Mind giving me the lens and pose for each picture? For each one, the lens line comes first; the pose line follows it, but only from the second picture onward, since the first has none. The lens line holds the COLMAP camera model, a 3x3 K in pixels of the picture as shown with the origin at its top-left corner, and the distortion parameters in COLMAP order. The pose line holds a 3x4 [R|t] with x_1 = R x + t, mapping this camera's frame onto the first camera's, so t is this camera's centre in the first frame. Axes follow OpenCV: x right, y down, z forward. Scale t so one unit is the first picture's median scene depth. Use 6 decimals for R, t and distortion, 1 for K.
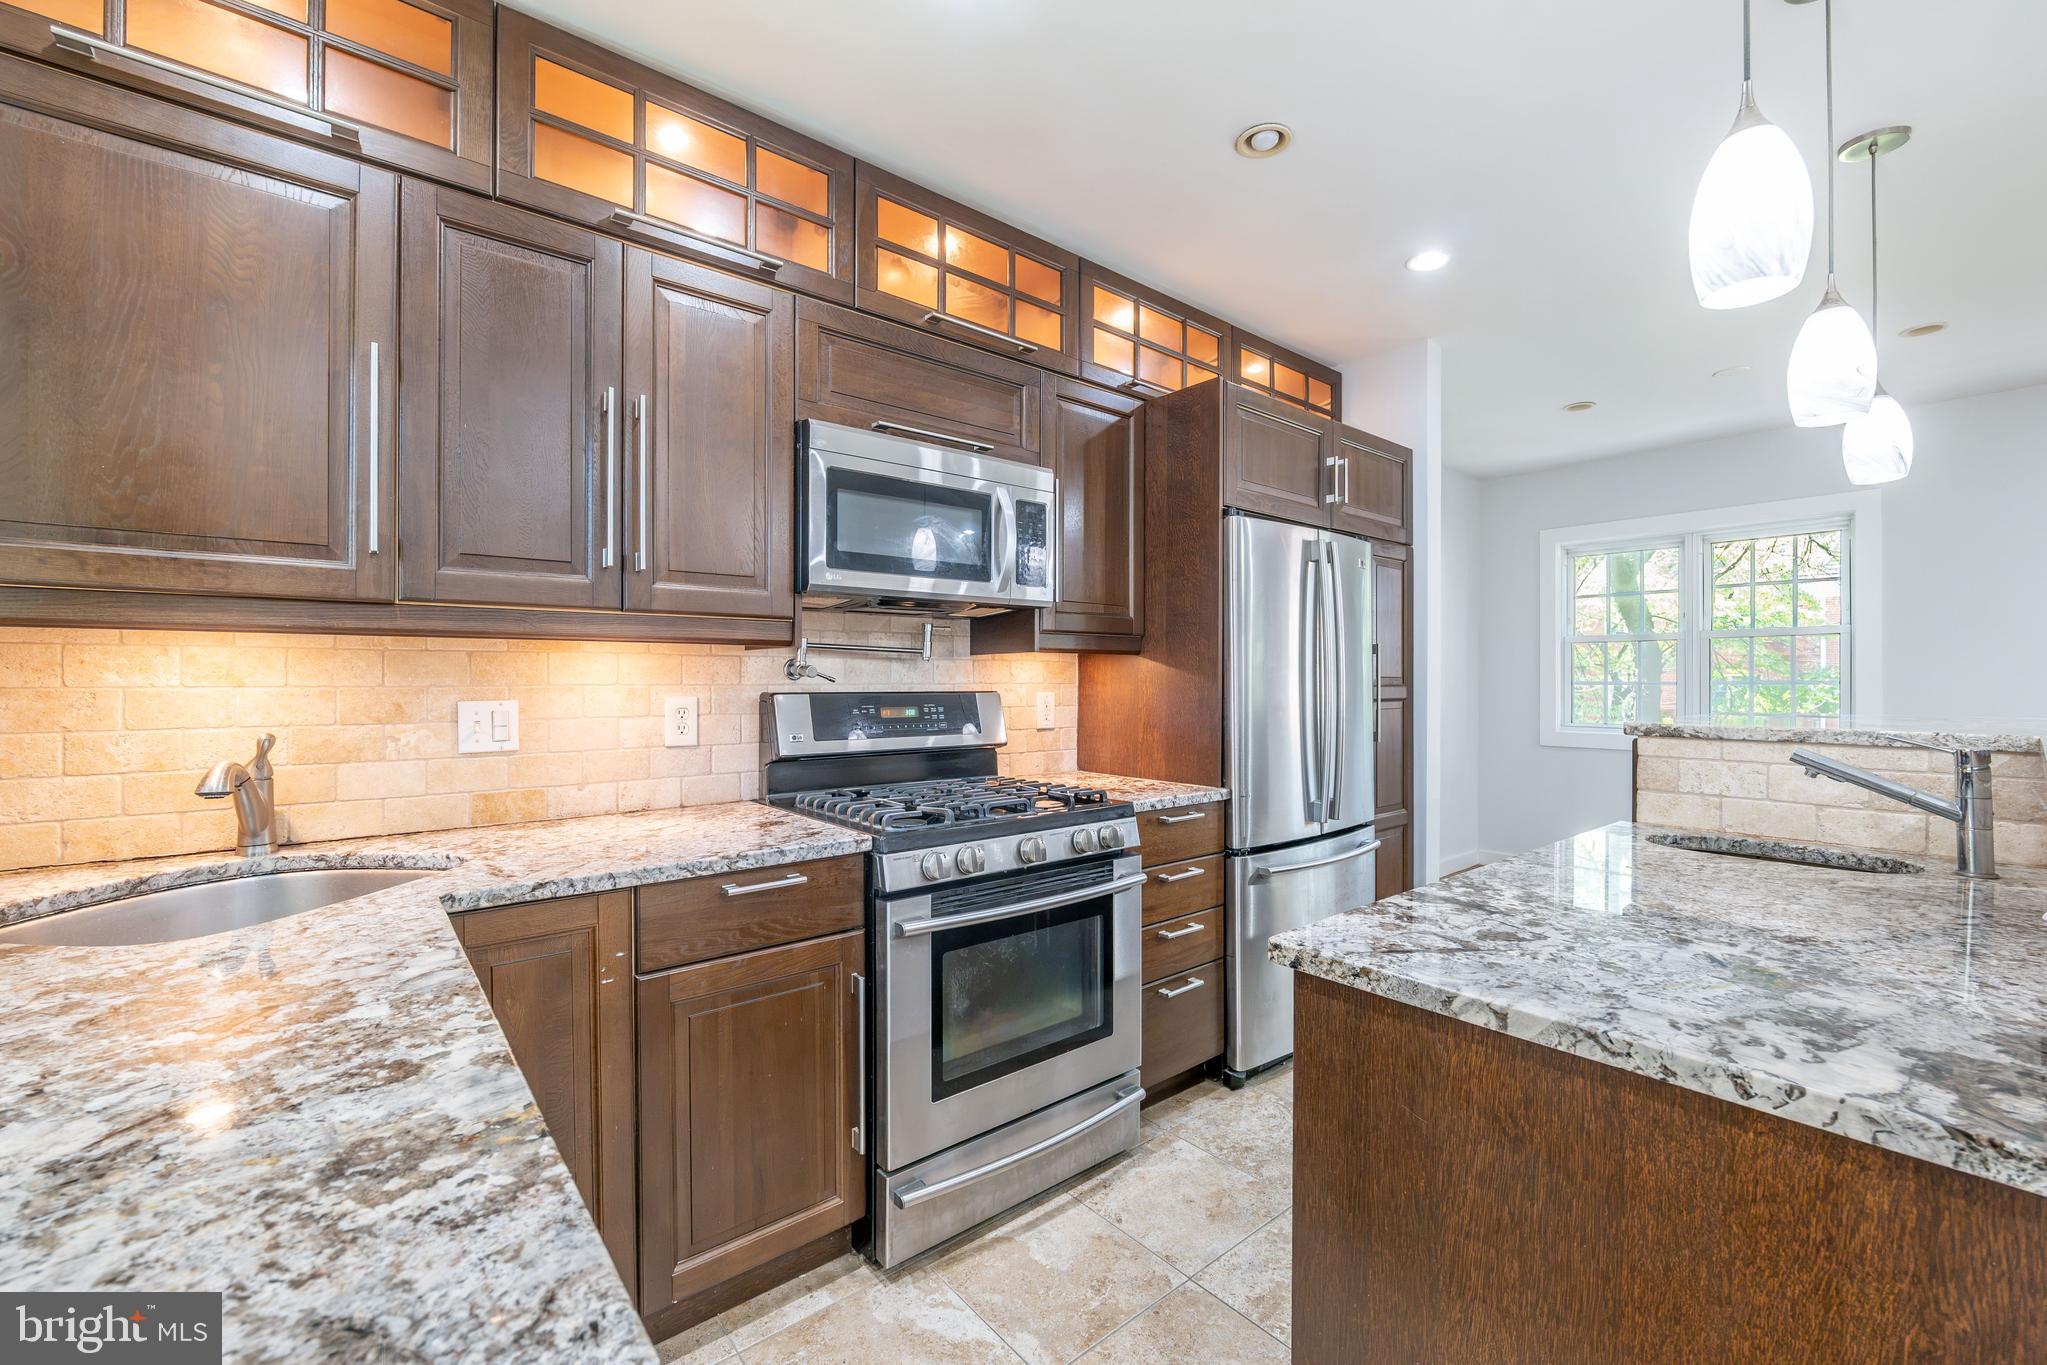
lens RADIAL K [[841.1, 0, 1023.5], [0, 841.1, 682.5], [0, 0, 1]] dist [-0.012496, 0.000027]
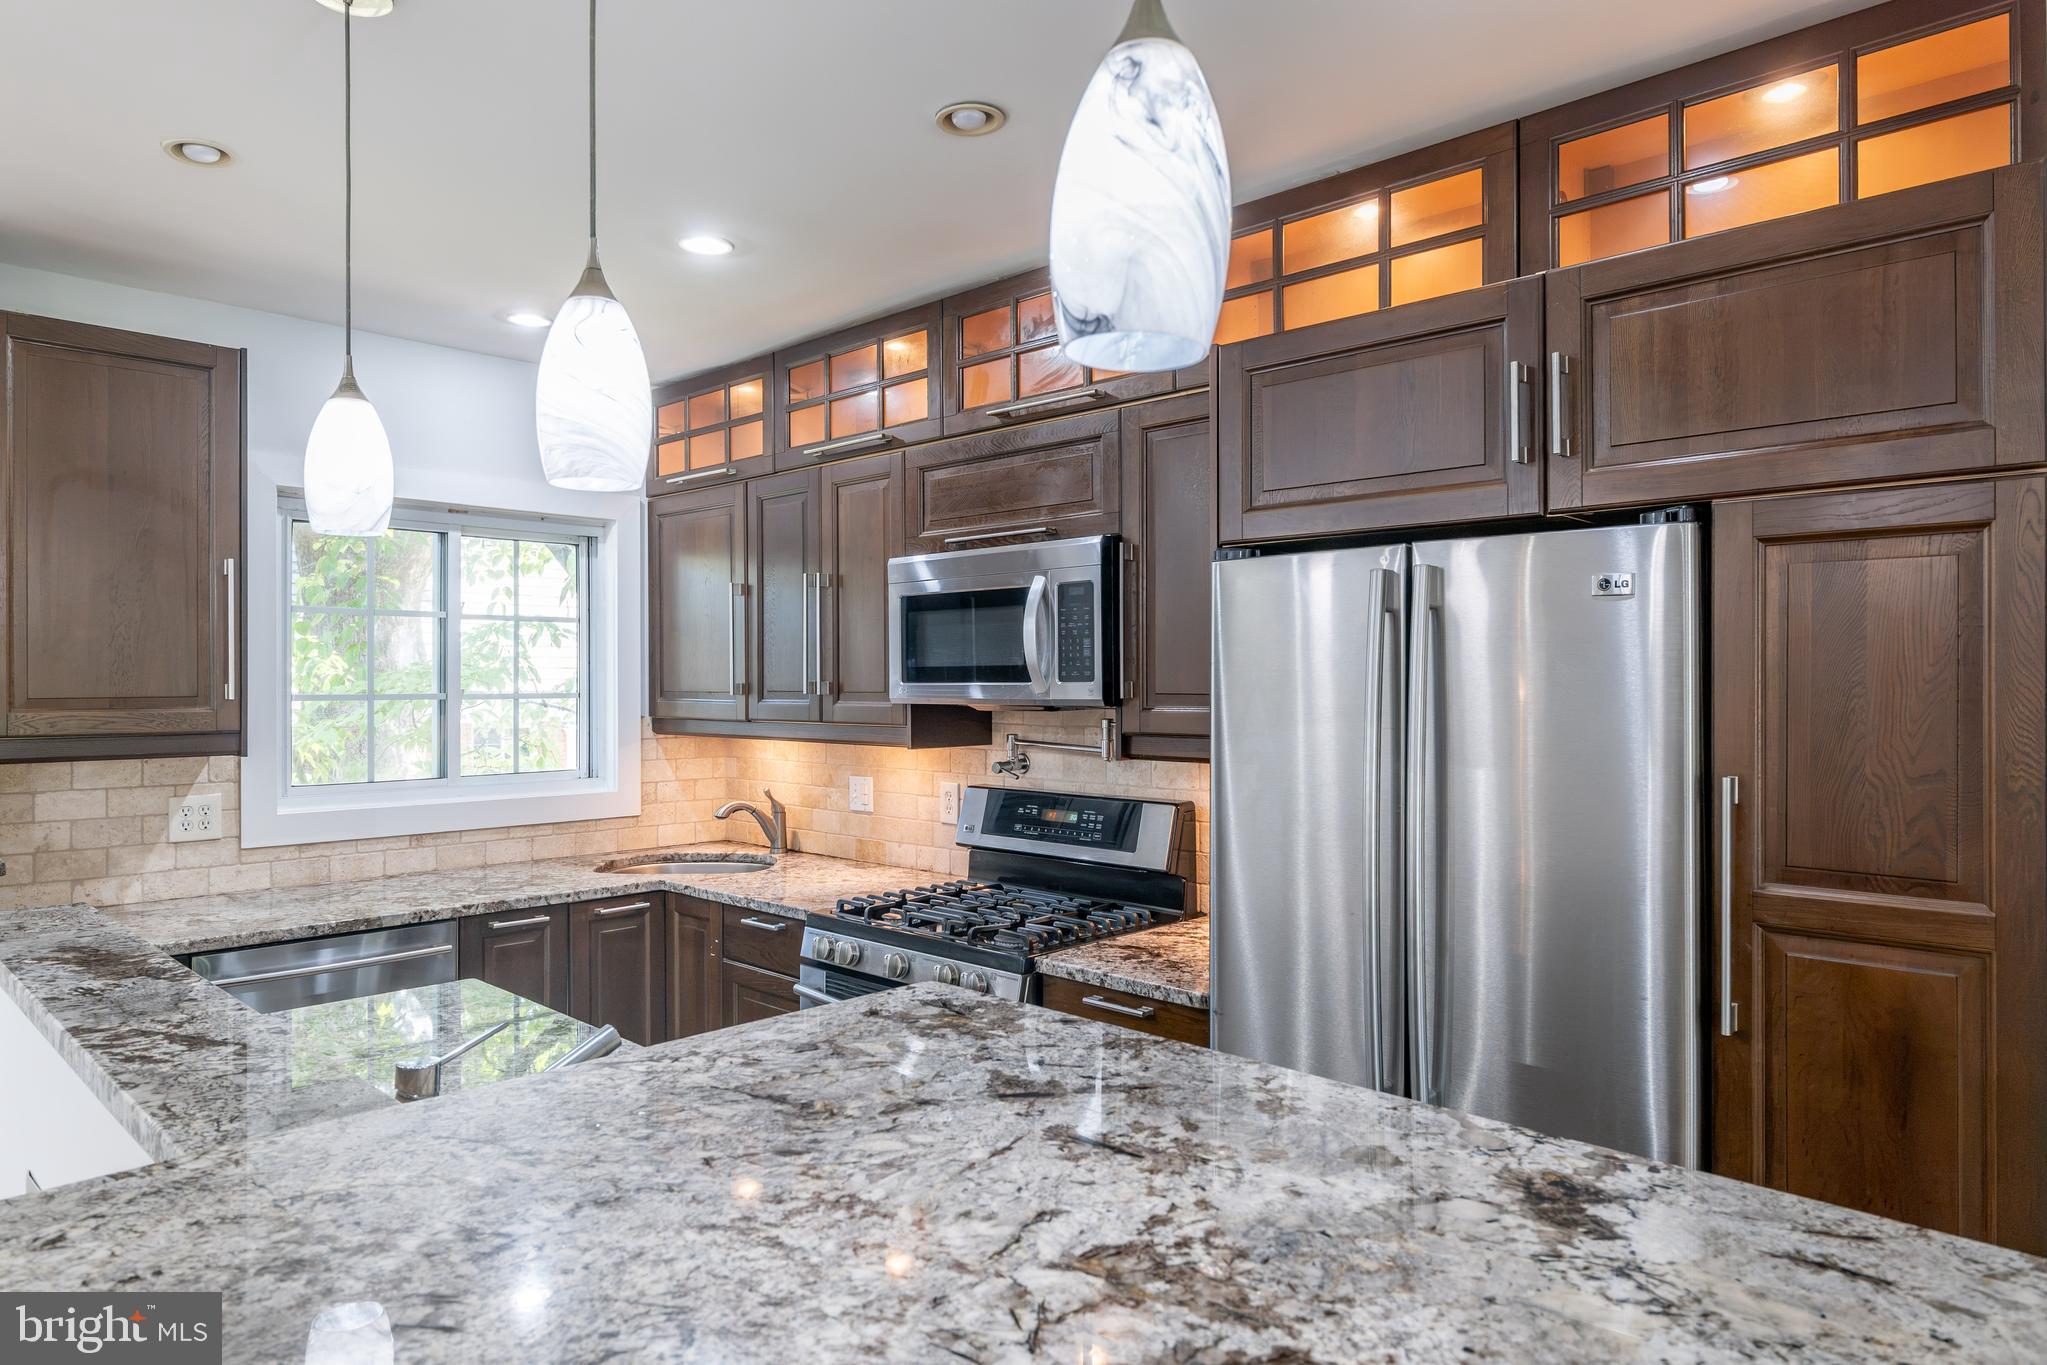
lens RADIAL K [[1221.2, 0, 1020.3], [0, 1221.2, 672.6], [0, 0, 1]] dist [-0.000044, 0.000062]
pose [[0.120533, -0.008143, -0.992676, 1.383638], [-0.004265, 0.999953, -0.008720, -0.129797], [0.992700, 0.005285, 0.120492, 0.905497]]
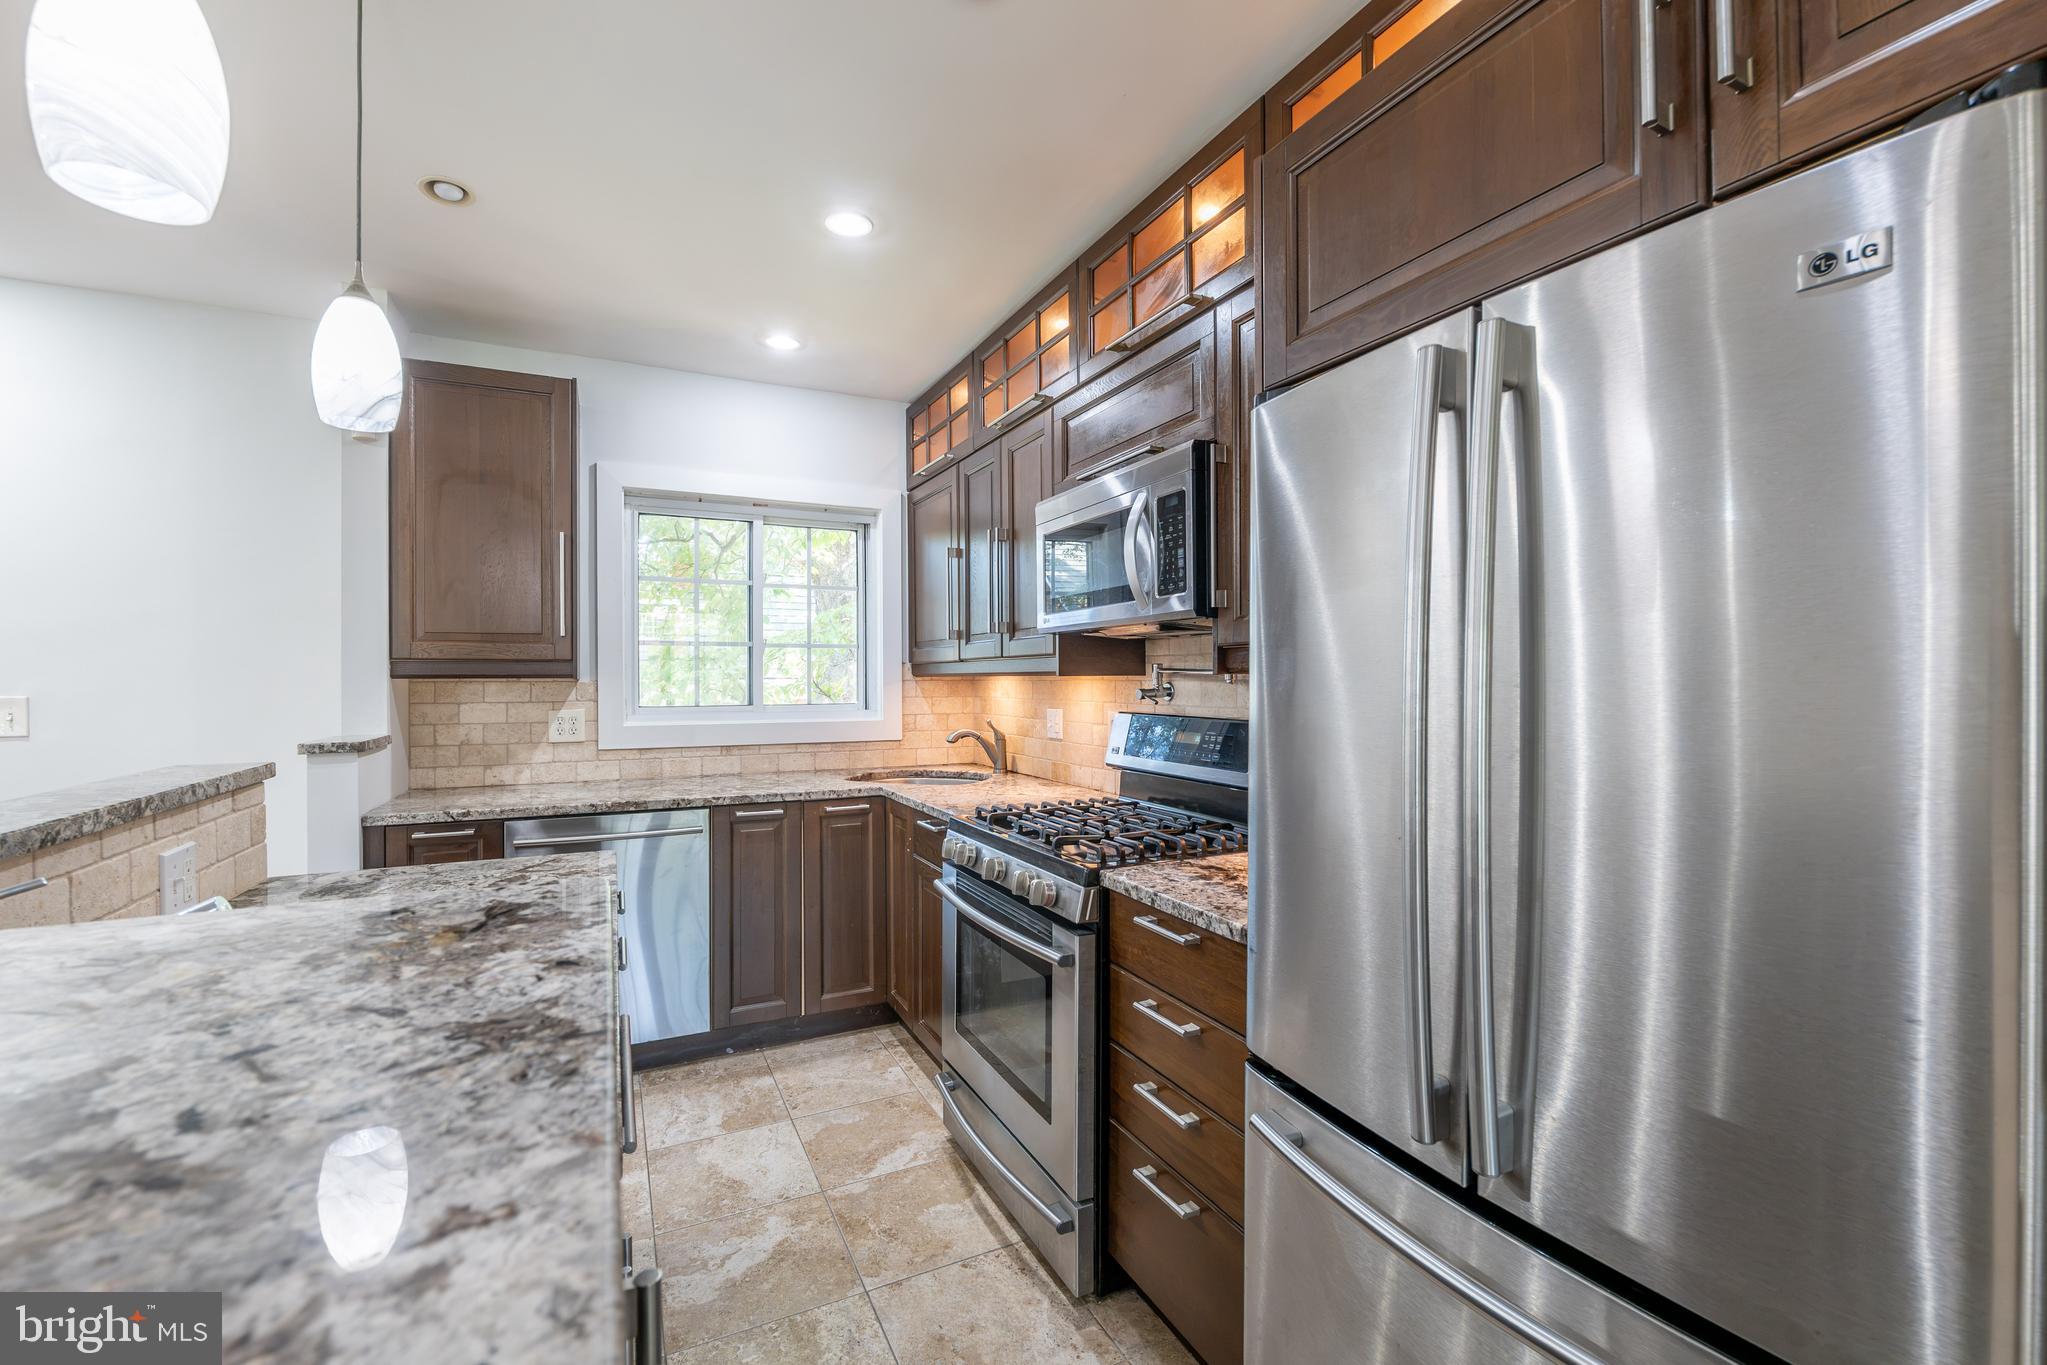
lens RADIAL K [[841.1, 0, 1023.5], [0, 841.1, 682.5], [0, 0, 1]] dist [-0.012496, 0.000027]
pose [[-0.229279, 0.004505, -0.973350, 0.962894], [-0.002195, 0.999984, 0.005145, -0.037865], [0.973358, 0.003316, -0.229266, 1.190773]]
